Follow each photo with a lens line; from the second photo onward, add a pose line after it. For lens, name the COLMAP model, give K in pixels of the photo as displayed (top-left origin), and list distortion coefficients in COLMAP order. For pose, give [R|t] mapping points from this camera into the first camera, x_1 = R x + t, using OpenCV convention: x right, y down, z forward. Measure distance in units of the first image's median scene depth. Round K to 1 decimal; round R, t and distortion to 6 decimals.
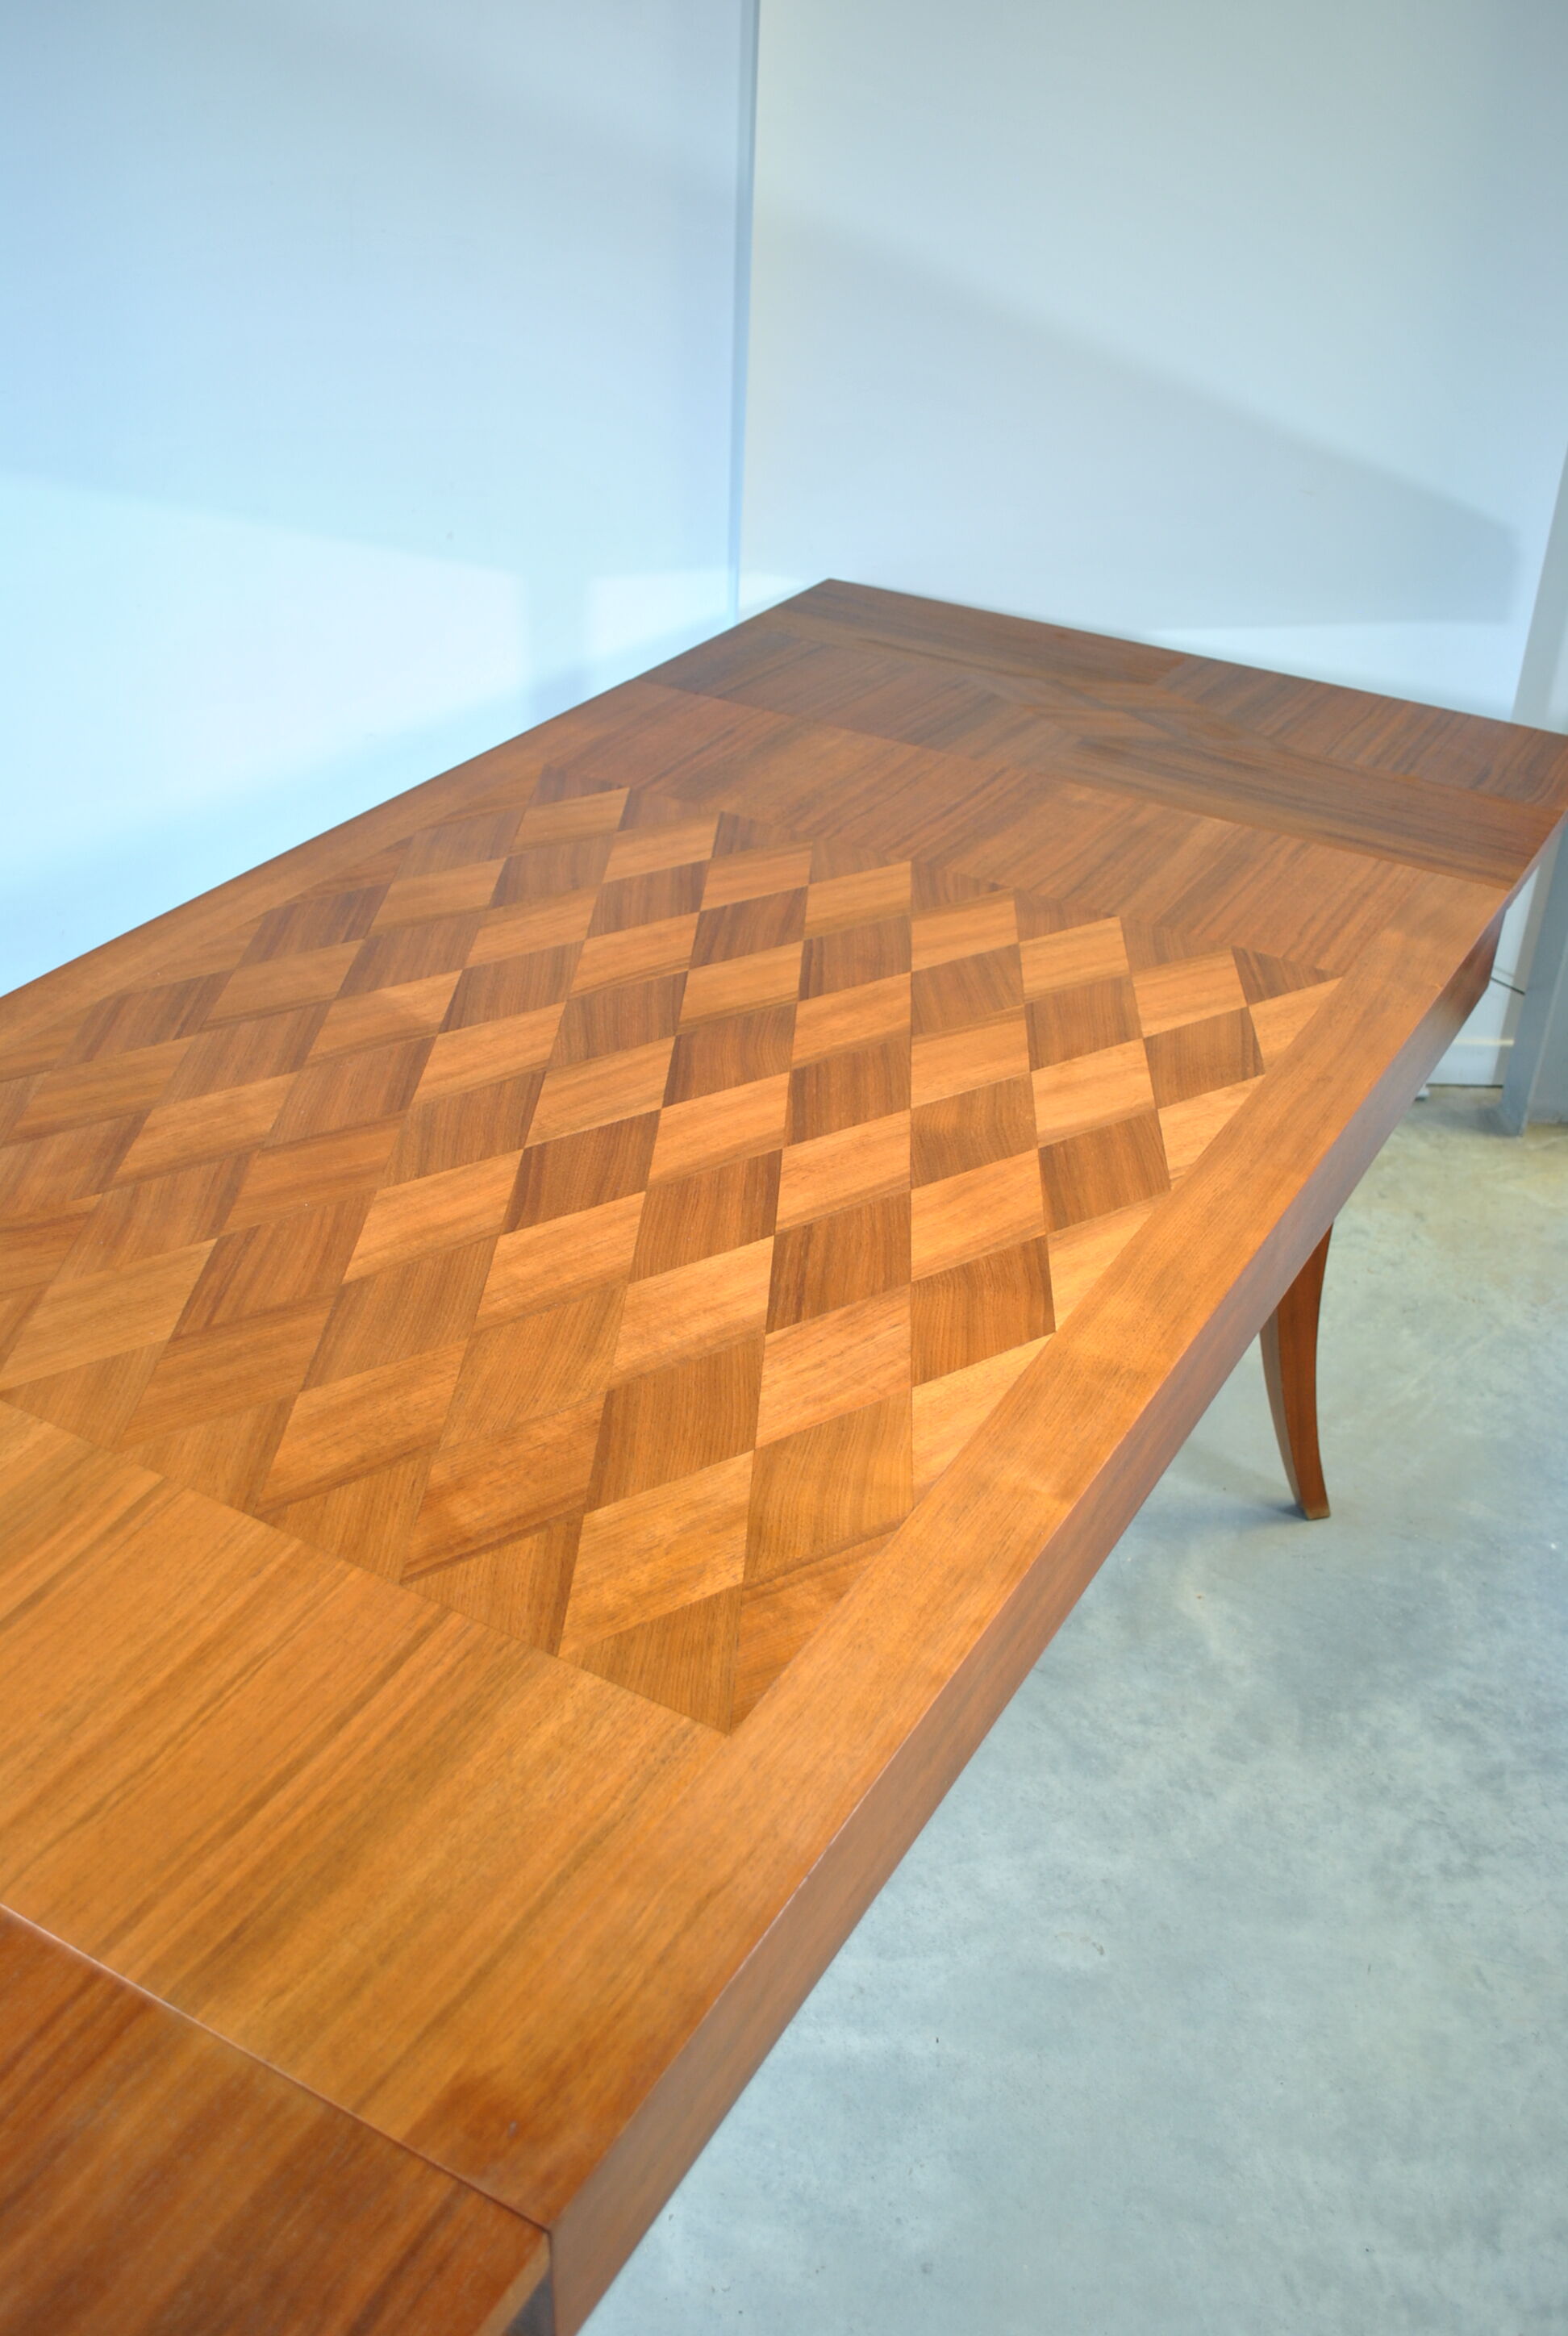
lens RADIAL K [[2198.5, 0, 761.0], [0, 2198.5, 1168.5], [0, 0, 1]] dist [-0.067736, 0.010420]
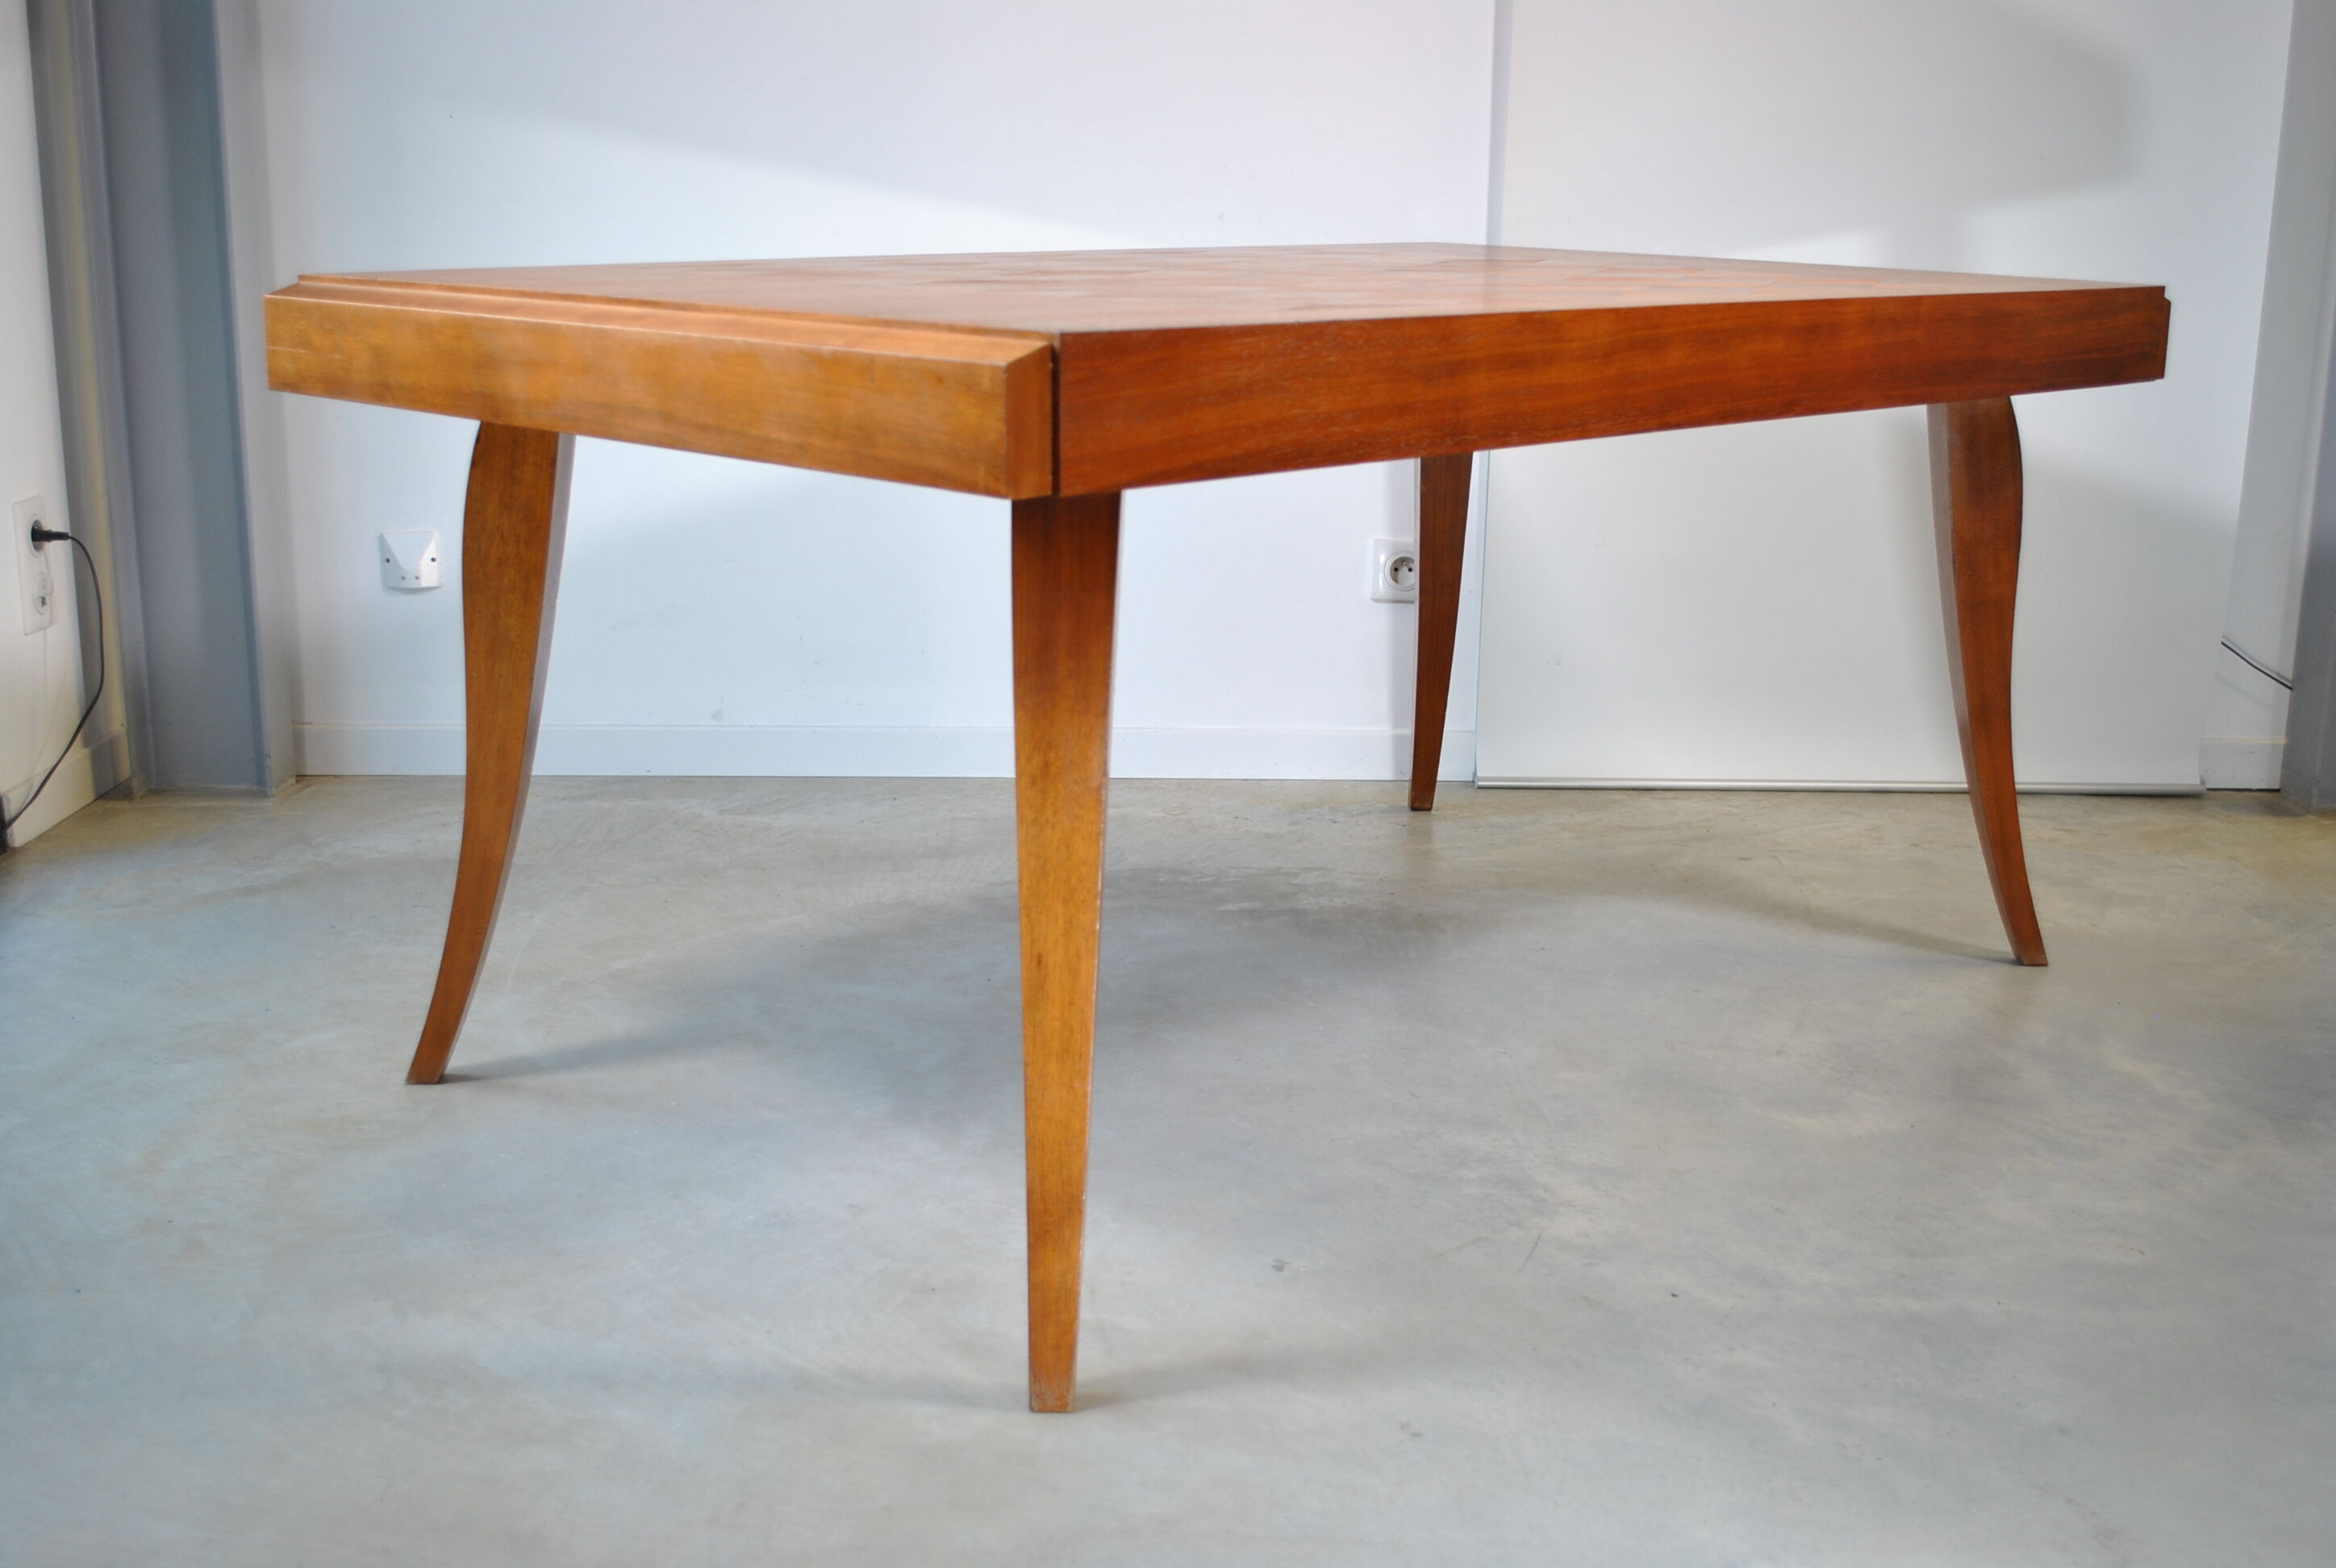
lens RADIAL K [[2510.8, 0, 1174.1], [0, 2510.8, 784.4], [0, 0, 1]] dist [-0.056019, 0.005945]
pose [[0.967521, 0.042961, -0.249113, 0.230795], [-0.117496, 0.948963, -0.292683, 0.699821], [0.223825, 0.312447, 0.923190, -0.264325]]
